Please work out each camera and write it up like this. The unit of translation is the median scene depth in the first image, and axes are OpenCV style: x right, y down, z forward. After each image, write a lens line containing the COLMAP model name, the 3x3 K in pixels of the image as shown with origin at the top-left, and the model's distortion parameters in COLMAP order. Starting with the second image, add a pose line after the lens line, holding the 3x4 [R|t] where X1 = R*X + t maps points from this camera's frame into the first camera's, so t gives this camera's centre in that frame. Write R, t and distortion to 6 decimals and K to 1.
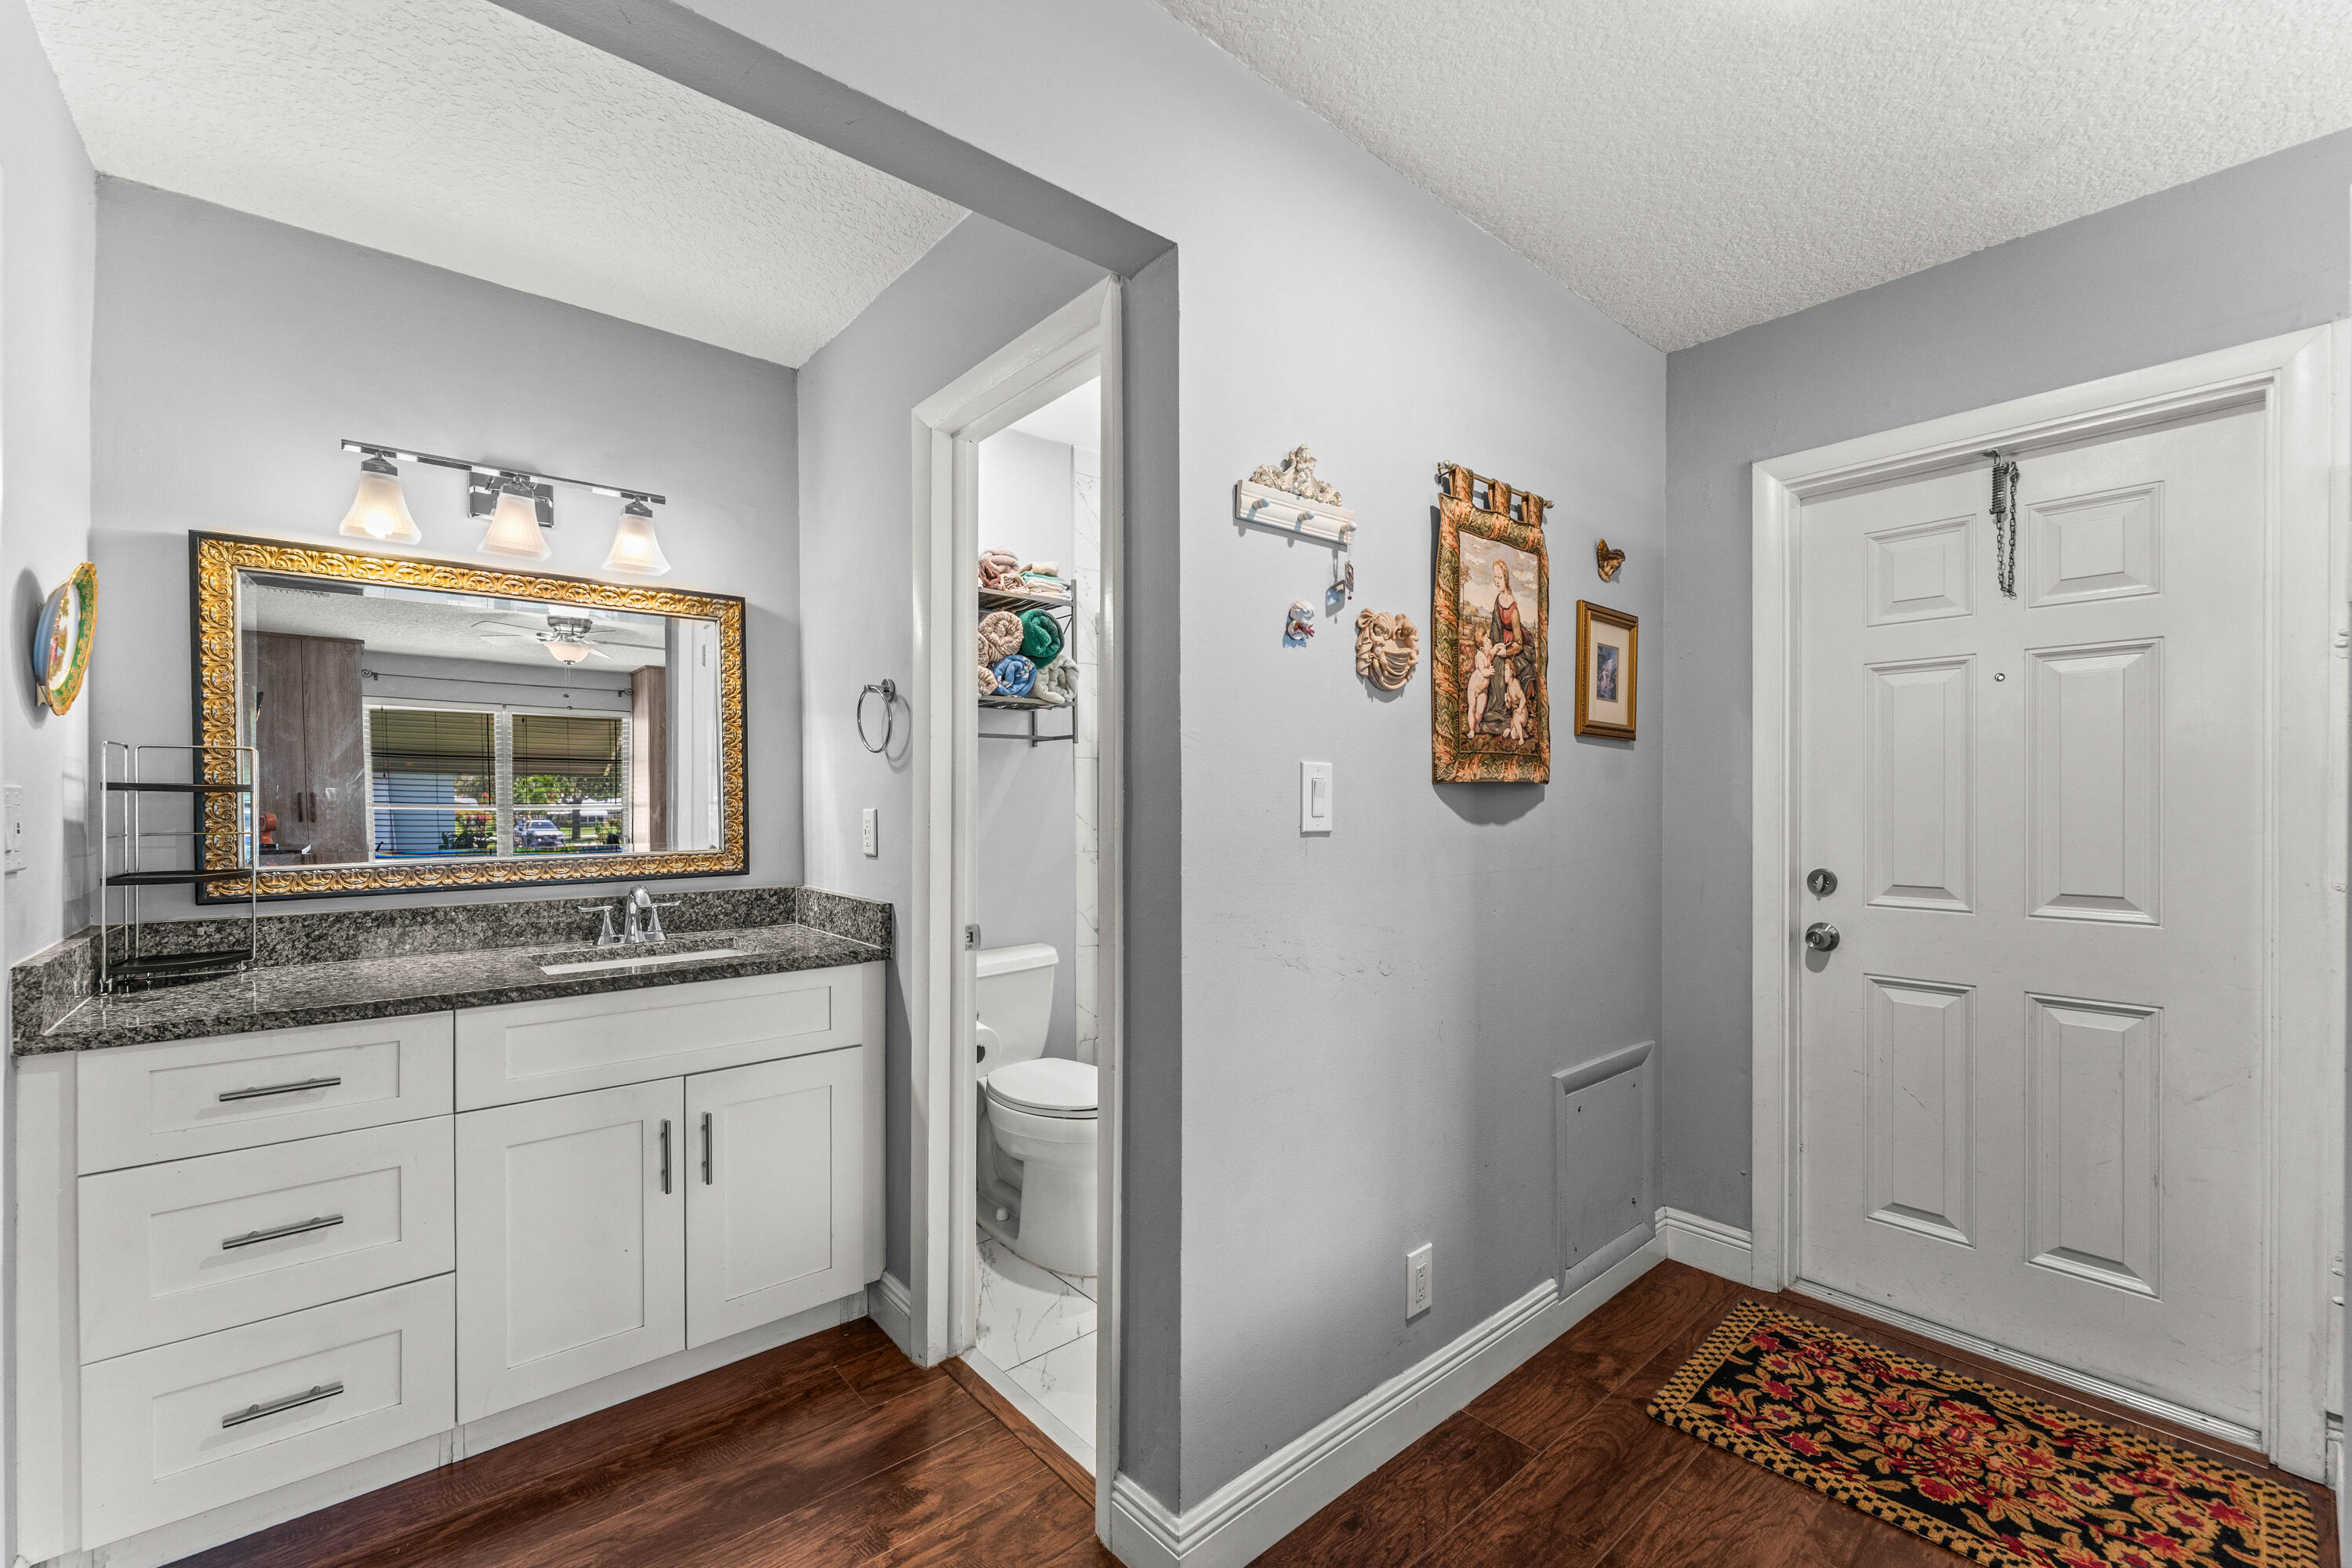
lens RADIAL K [[954.0, 0, 1164.1], [0, 954.0, 801.9], [0, 0, 1]] dist [-0.001564, -0.001419]
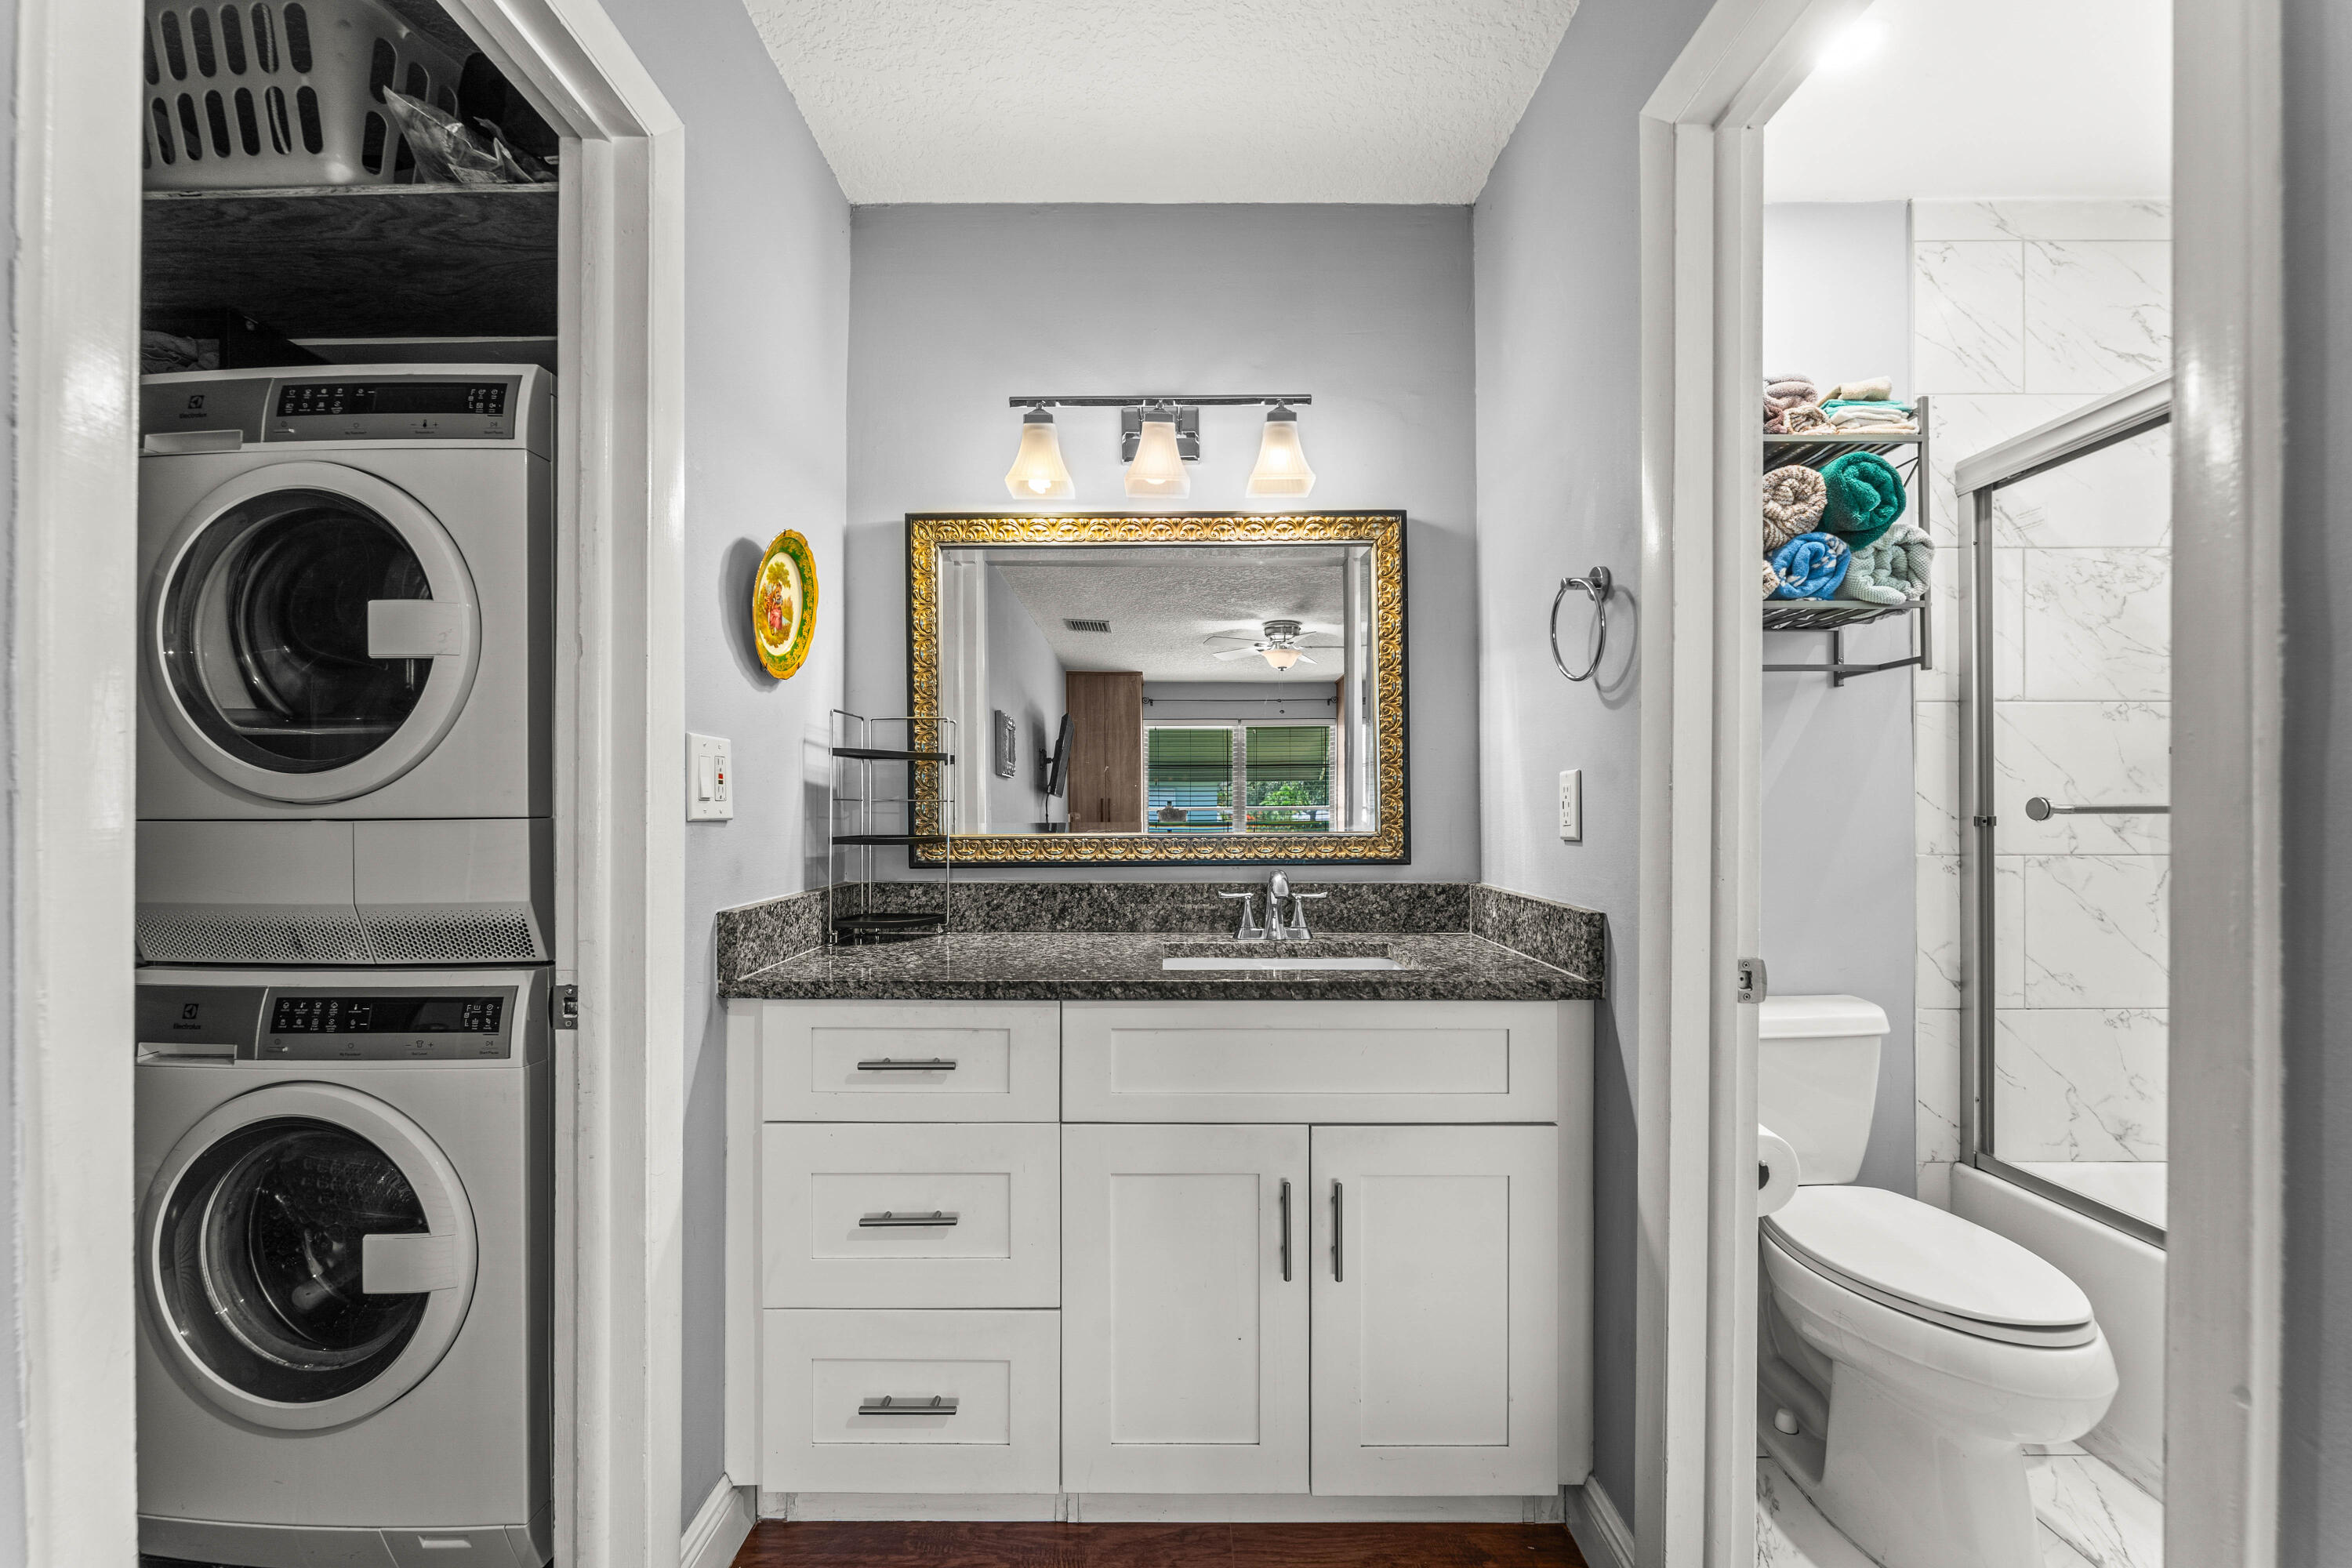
lens RADIAL K [[954.0, 0, 1175.5], [0, 954.0, 813.7], [0, 0, 1]] dist [-0.001564, -0.001419]
pose [[0.767635, 0.001544, -0.640886, -0.125590], [-0.002567, 0.999996, -0.000665, 0.053604], [0.640882, 0.002155, 0.767636, 0.420657]]
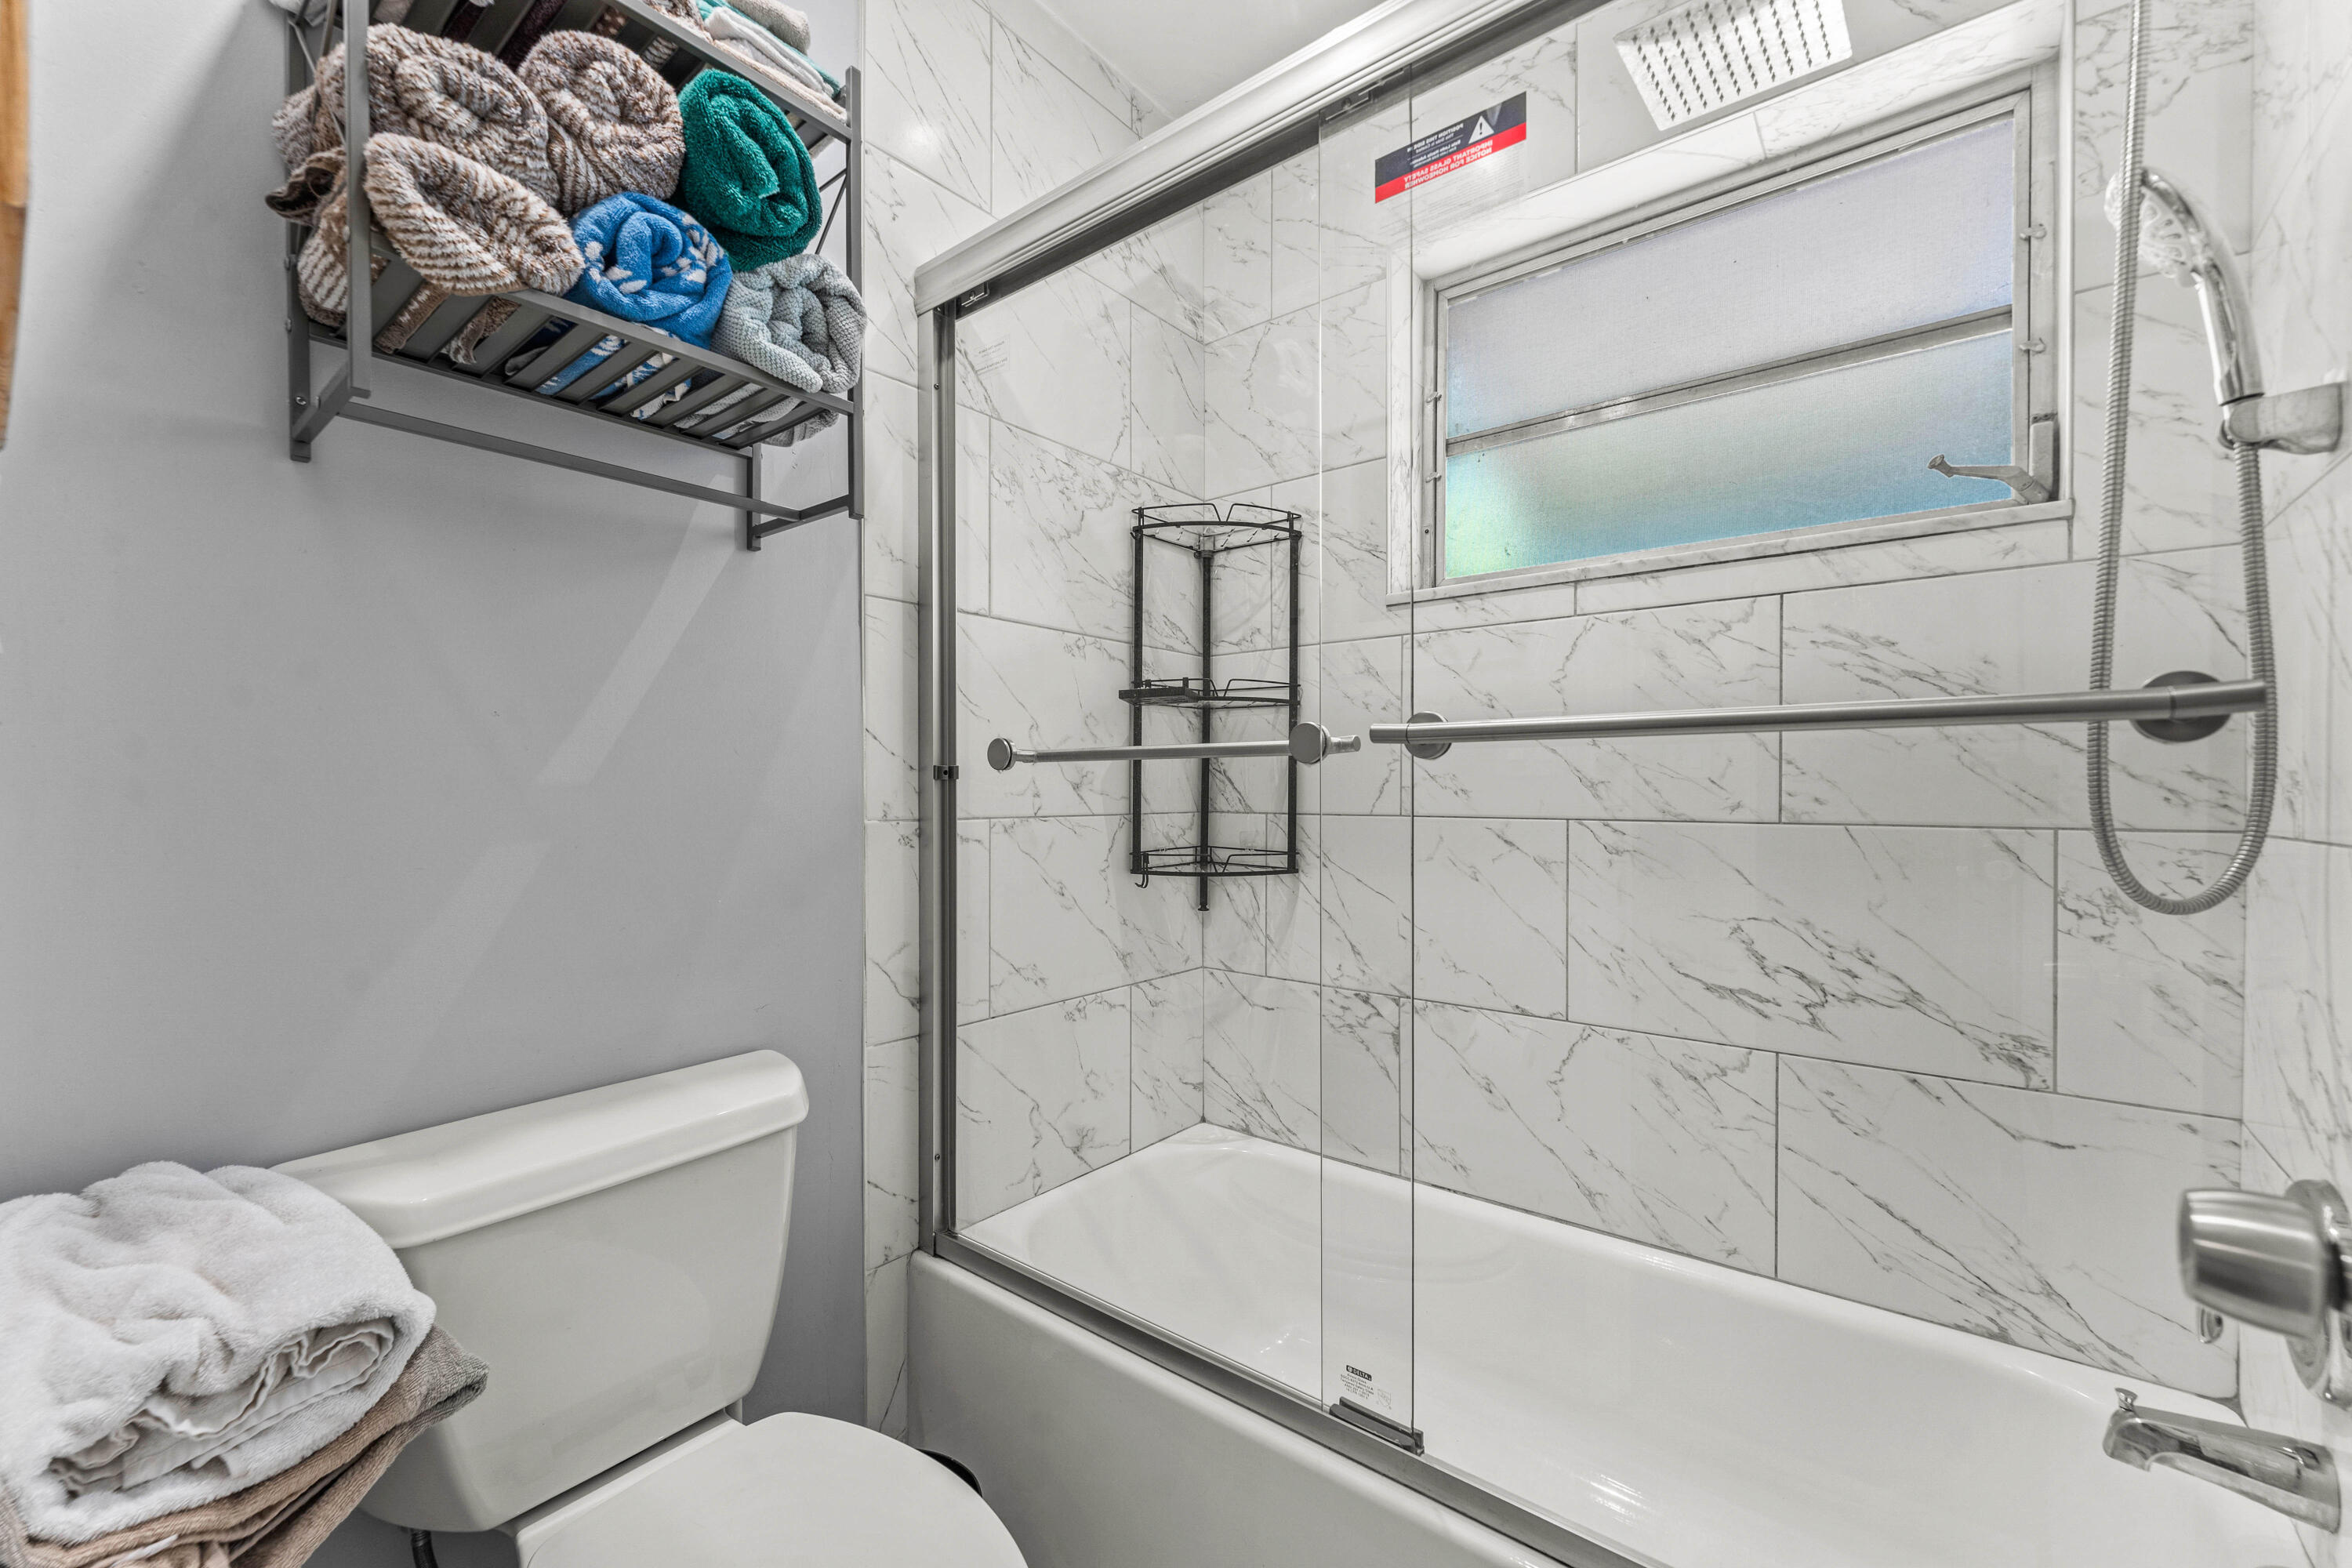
lens RADIAL K [[954.0, 0, 1165.1], [0, 954.0, 804.3], [0, 0, 1]] dist [-0.001564, -0.001419]
pose [[0.982610, 0.002511, 0.185662, -0.077729], [-0.005275, 0.999882, 0.014395, 0.074481], [-0.185604, -0.015124, 0.982508, 1.084729]]
